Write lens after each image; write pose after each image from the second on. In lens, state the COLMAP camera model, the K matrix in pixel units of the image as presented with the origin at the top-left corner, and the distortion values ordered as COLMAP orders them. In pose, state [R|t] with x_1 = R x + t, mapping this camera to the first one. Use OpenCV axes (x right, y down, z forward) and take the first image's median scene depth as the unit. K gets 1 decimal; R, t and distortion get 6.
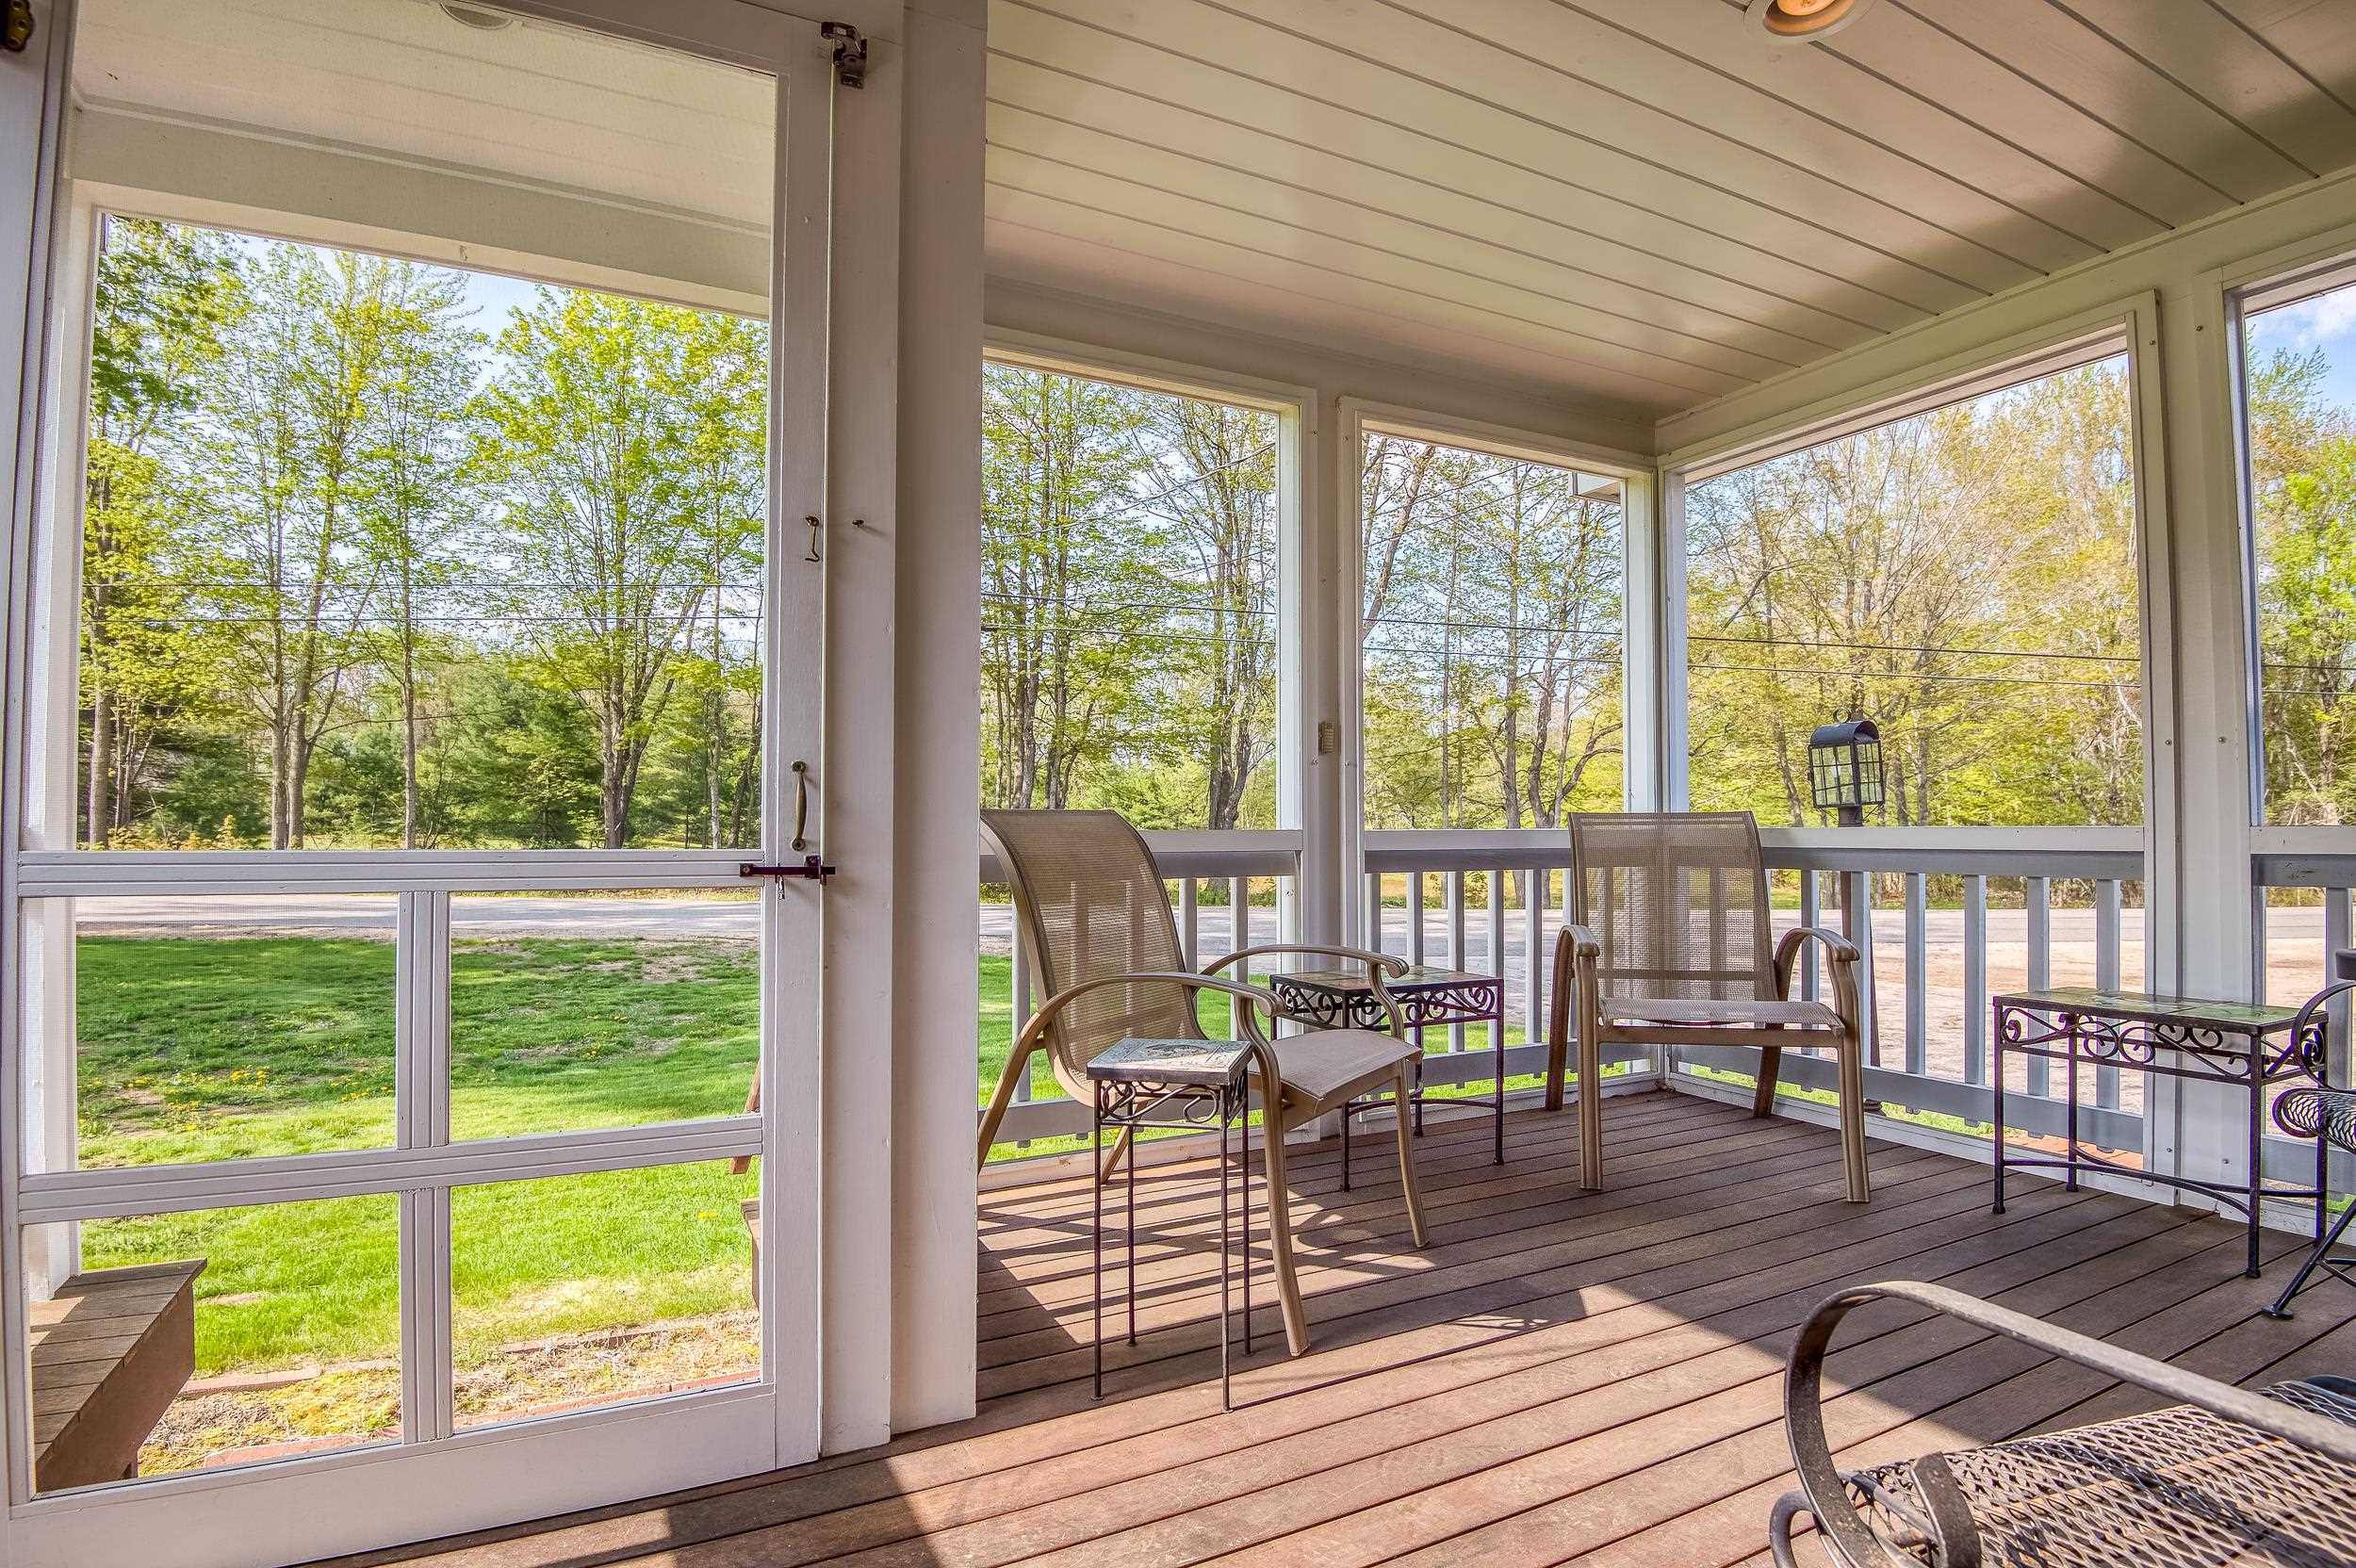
lens RADIAL K [[1176.9, 0, 1175.9], [0, 1176.9, 847.9], [0, 0, 1]] dist [-0.019486, -0.017012]
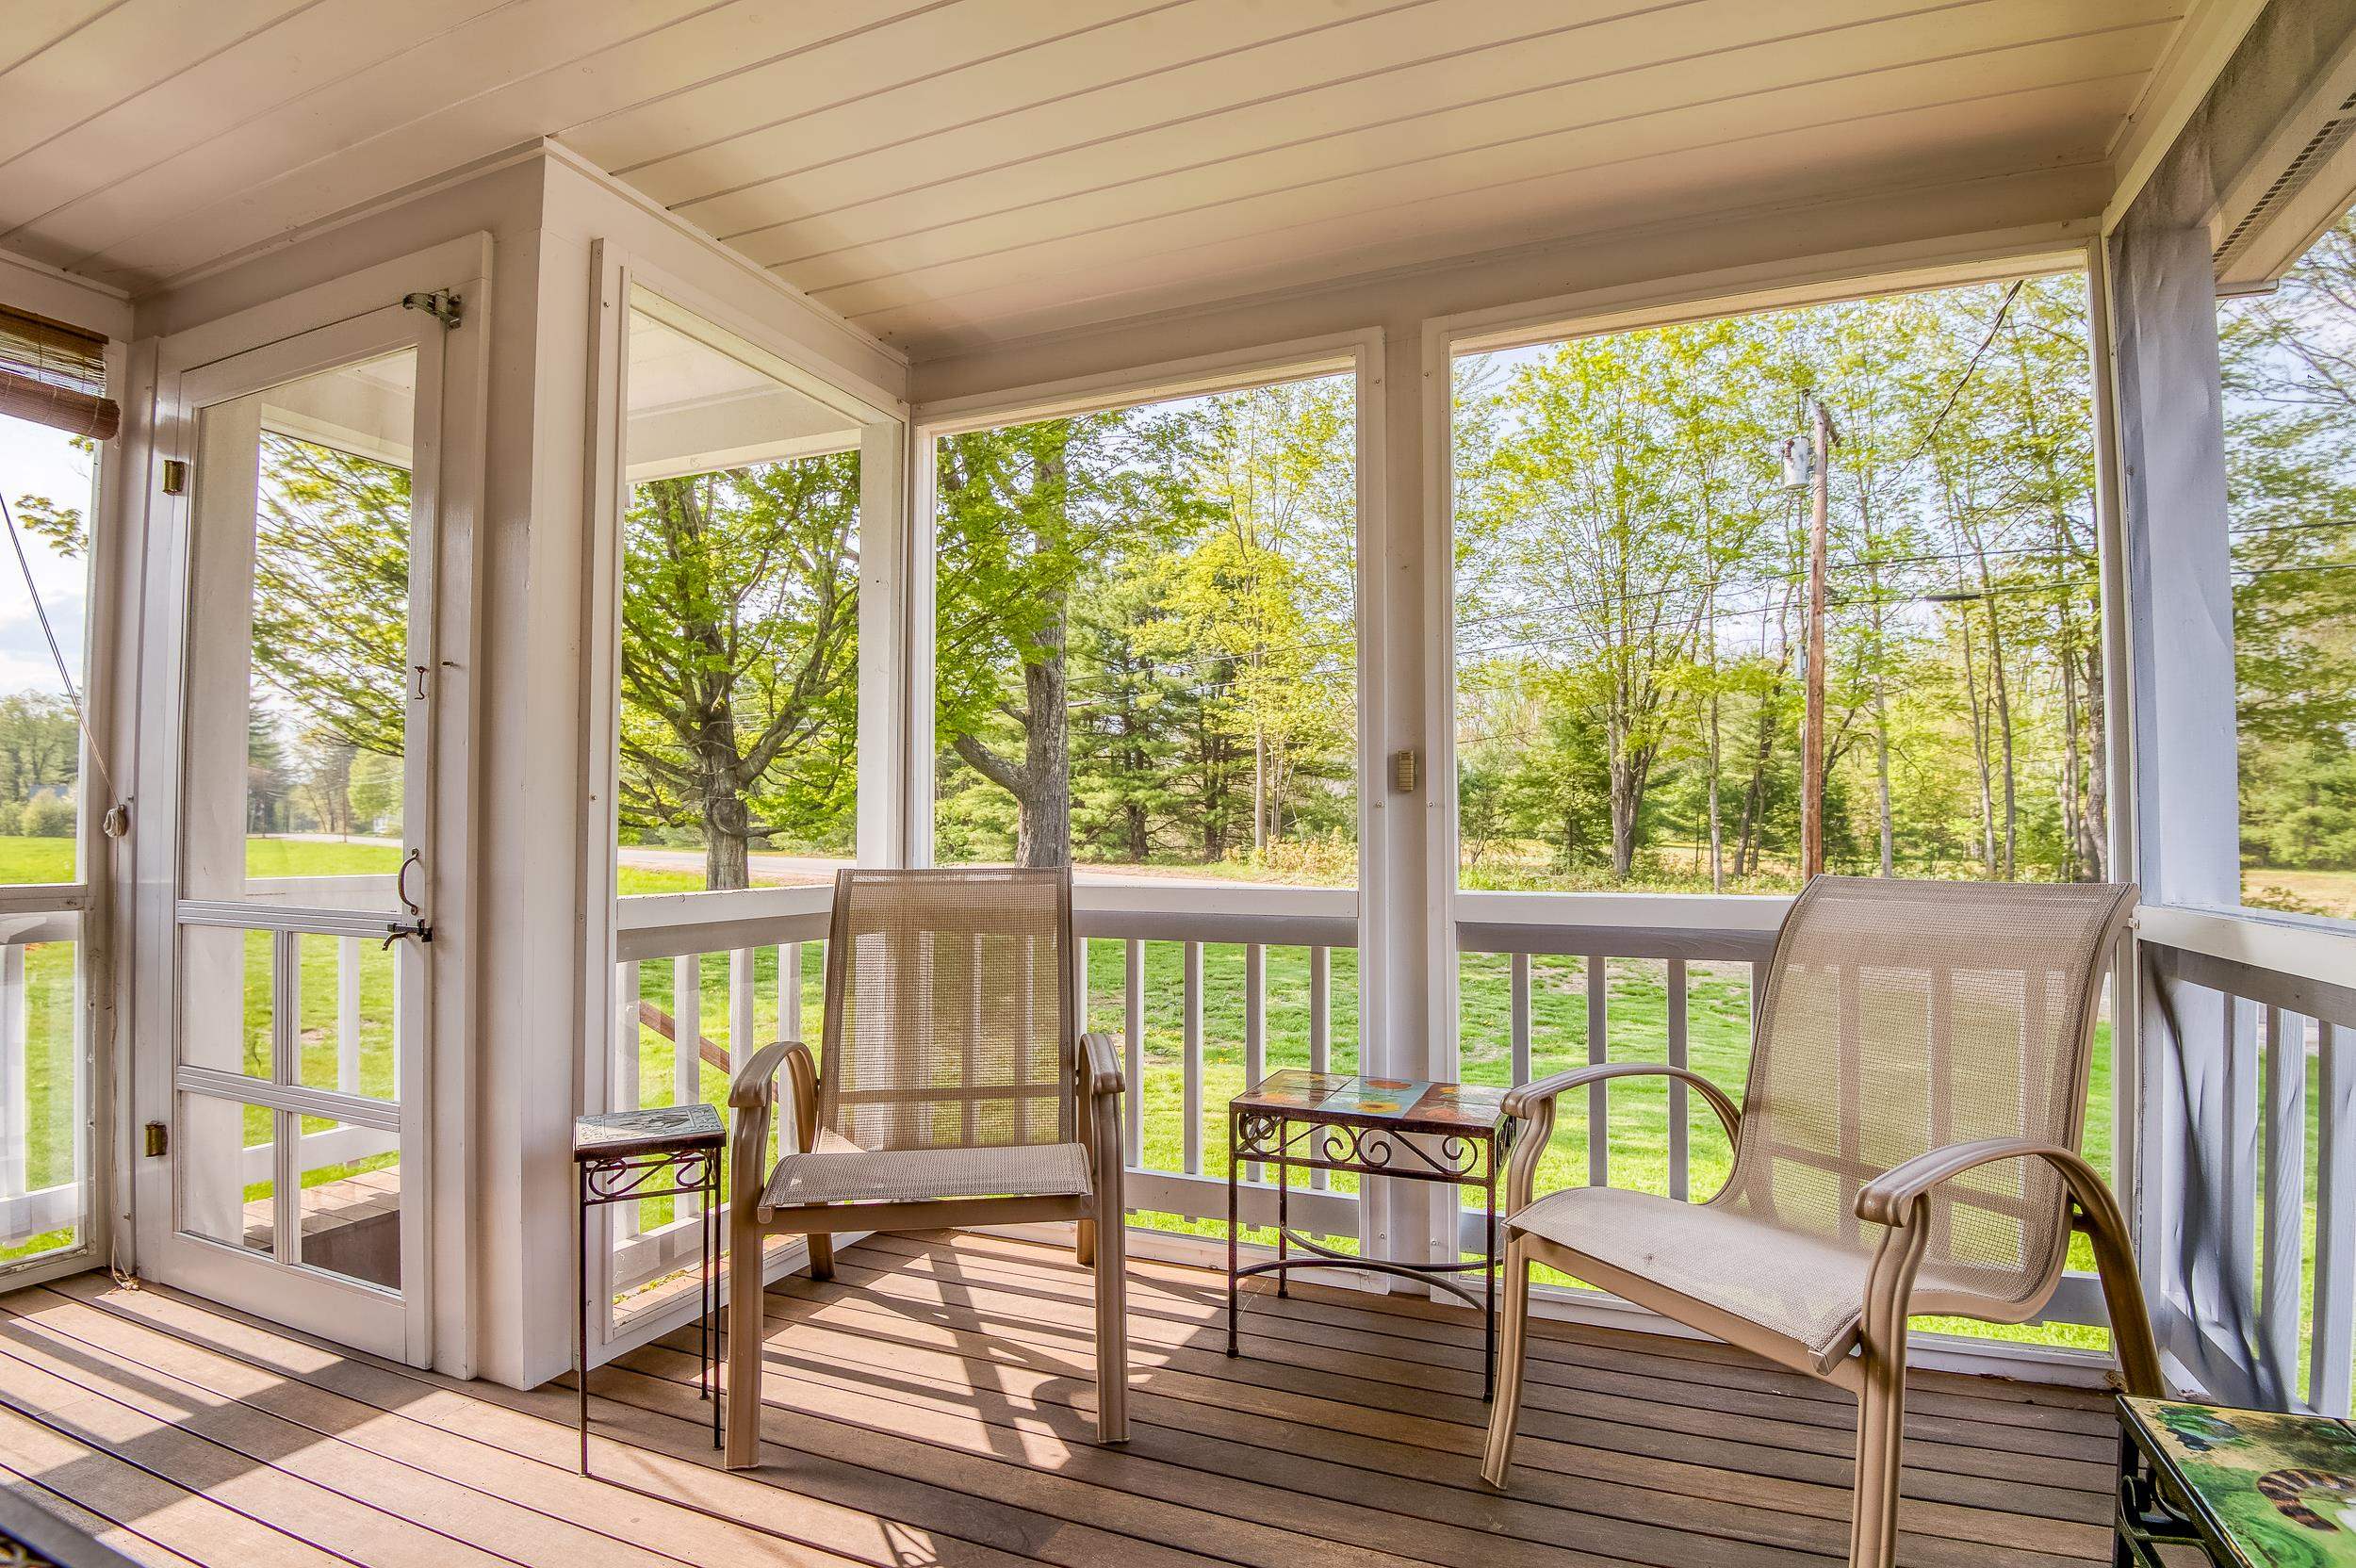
lens RADIAL K [[1176.9, 0, 1175.9], [0, 1176.9, 847.9], [0, 0, 1]] dist [-0.019486, -0.017012]
pose [[0.643665, 0.011028, -0.765228, 0.621981], [-0.014768, 0.999889, 0.001988, -0.044739], [0.765165, 0.010021, 0.643756, 0.397648]]
